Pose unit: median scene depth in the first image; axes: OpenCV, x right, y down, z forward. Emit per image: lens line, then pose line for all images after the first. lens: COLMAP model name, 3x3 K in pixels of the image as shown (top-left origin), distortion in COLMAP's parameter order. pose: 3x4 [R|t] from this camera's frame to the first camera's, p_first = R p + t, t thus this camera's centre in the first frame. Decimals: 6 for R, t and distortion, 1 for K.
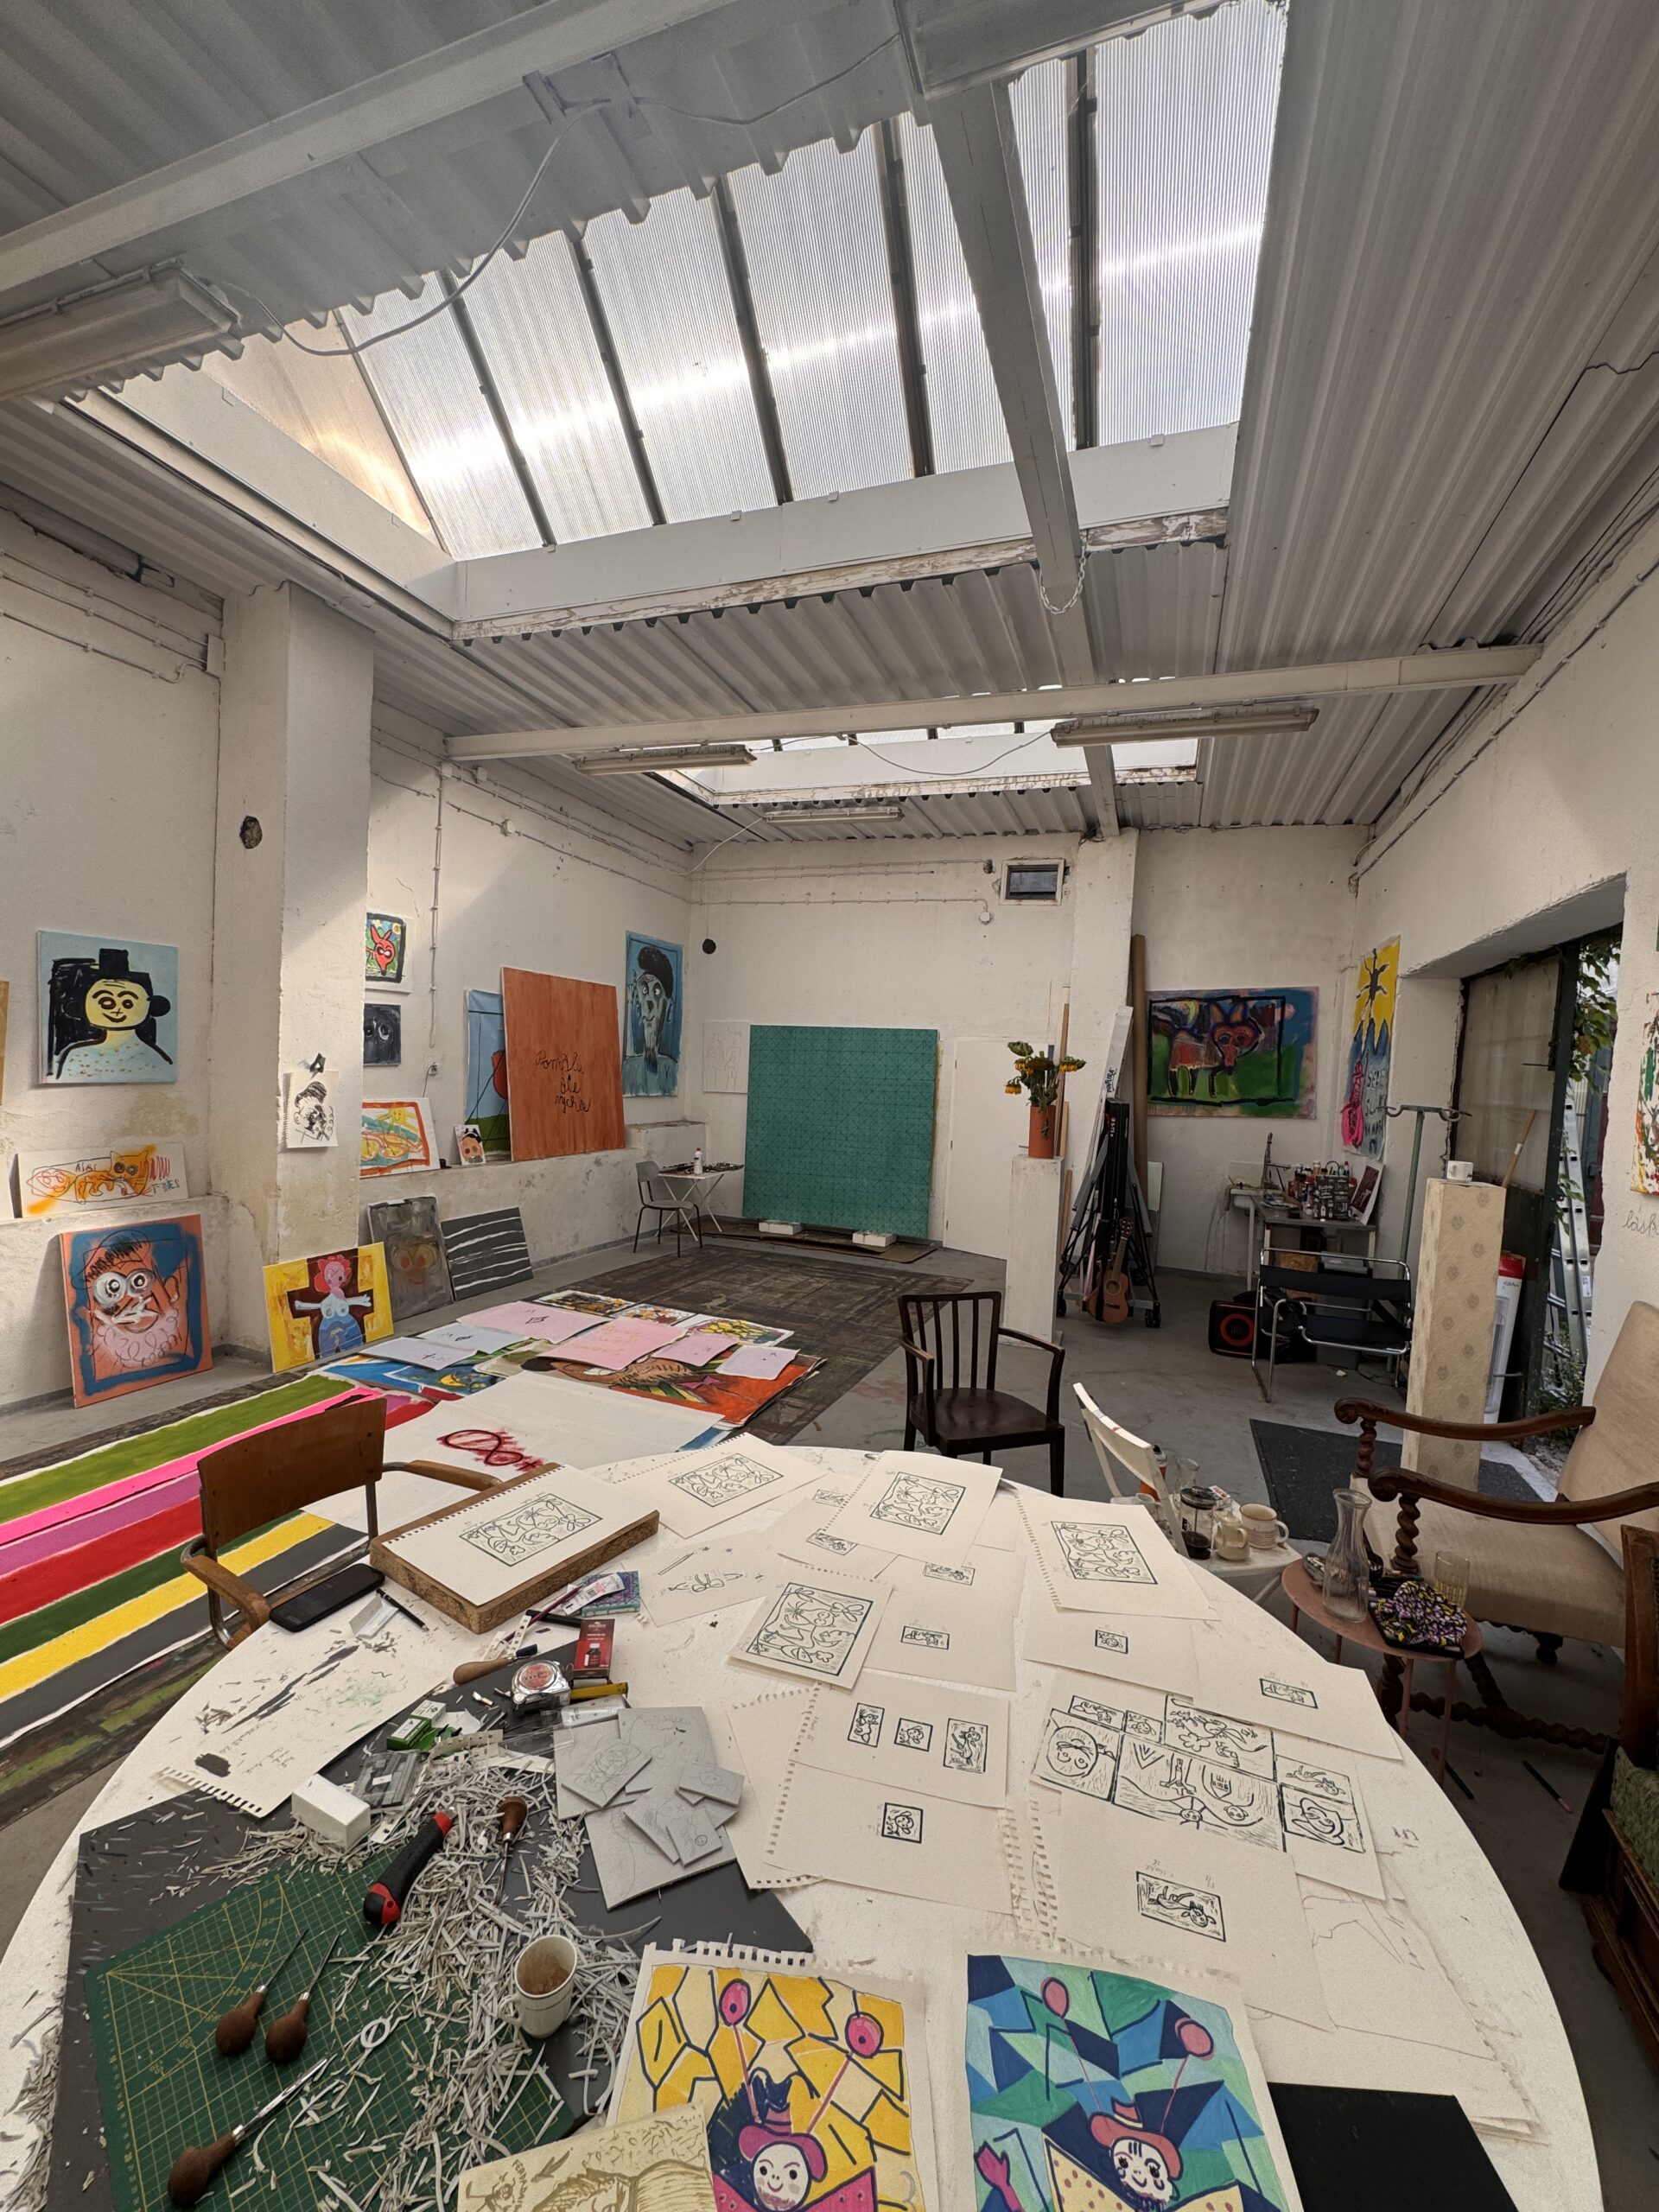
lens RADIAL K [[888.7, 0, 829.5], [0, 888.7, 1106.0], [0, 0, 1]] dist [-0.001880, -0.000504]
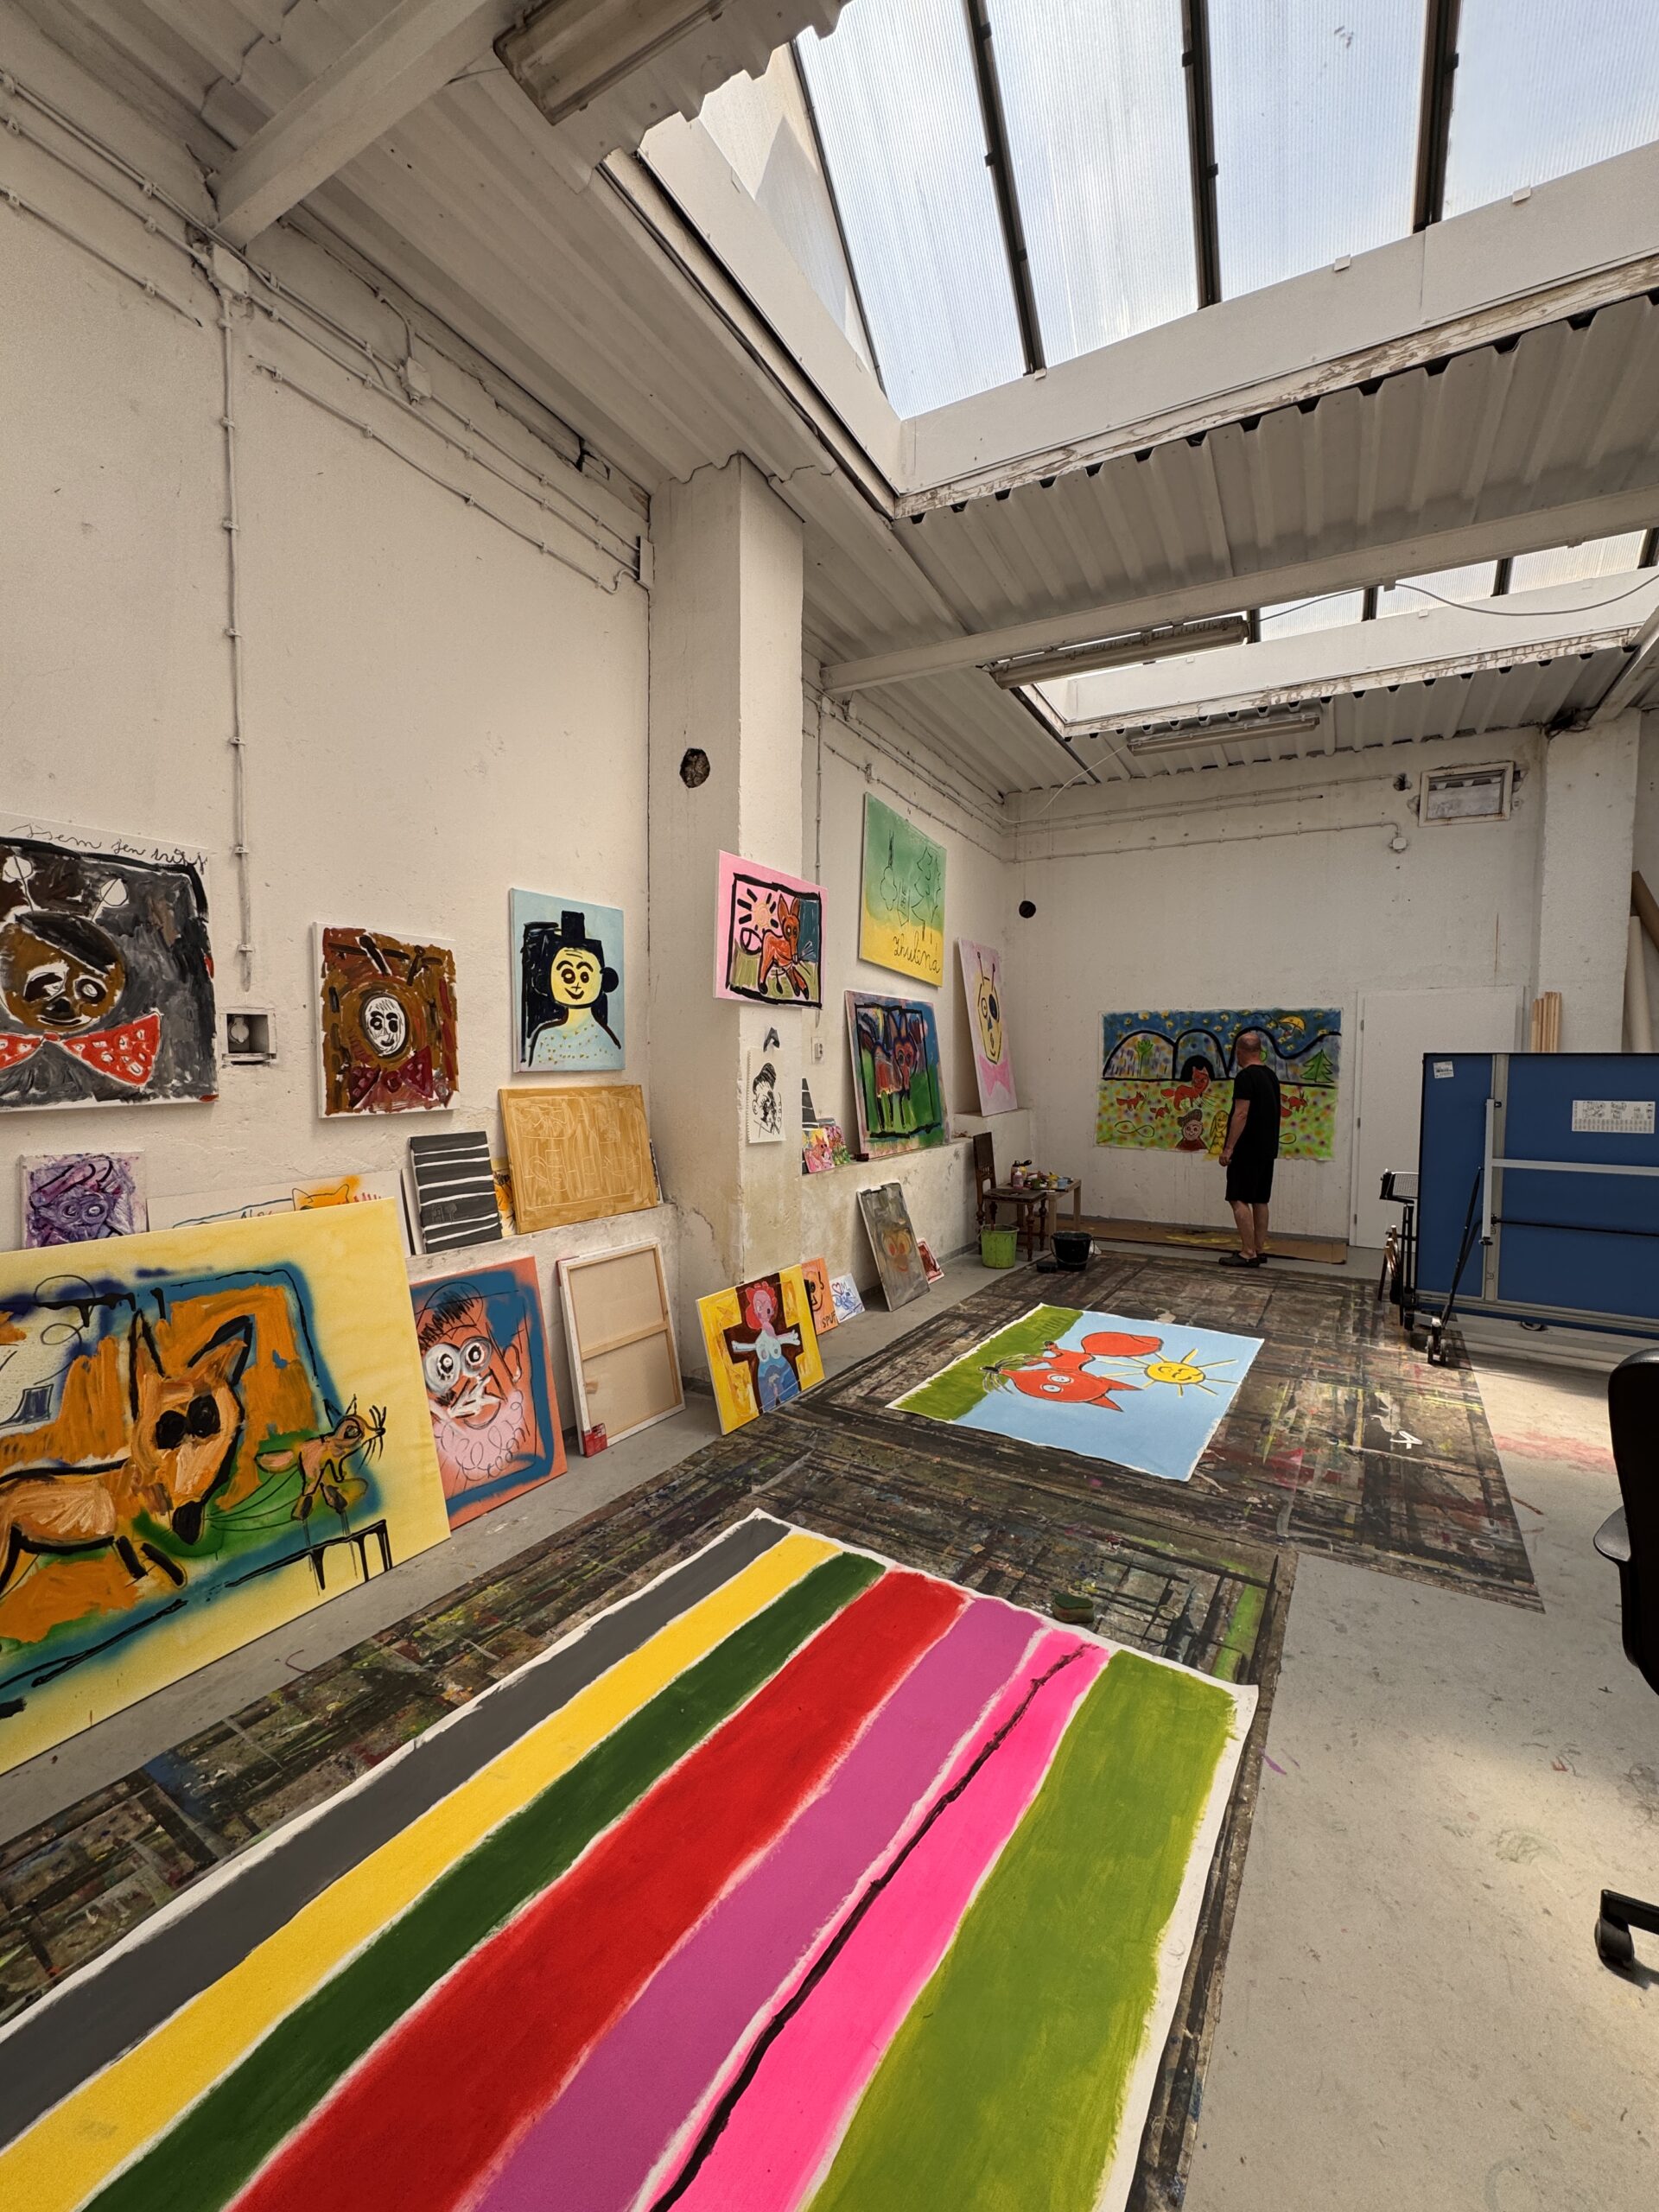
lens RADIAL K [[888.7, 0, 829.5], [0, 888.7, 1106.0], [0, 0, 1]] dist [-0.001880, -0.000504]
pose [[0.986856, -0.037268, -0.157247, -0.395312], [0.038088, 0.999272, 0.002206, 0.013151], [0.157051, -0.008166, 0.987557, 0.184641]]
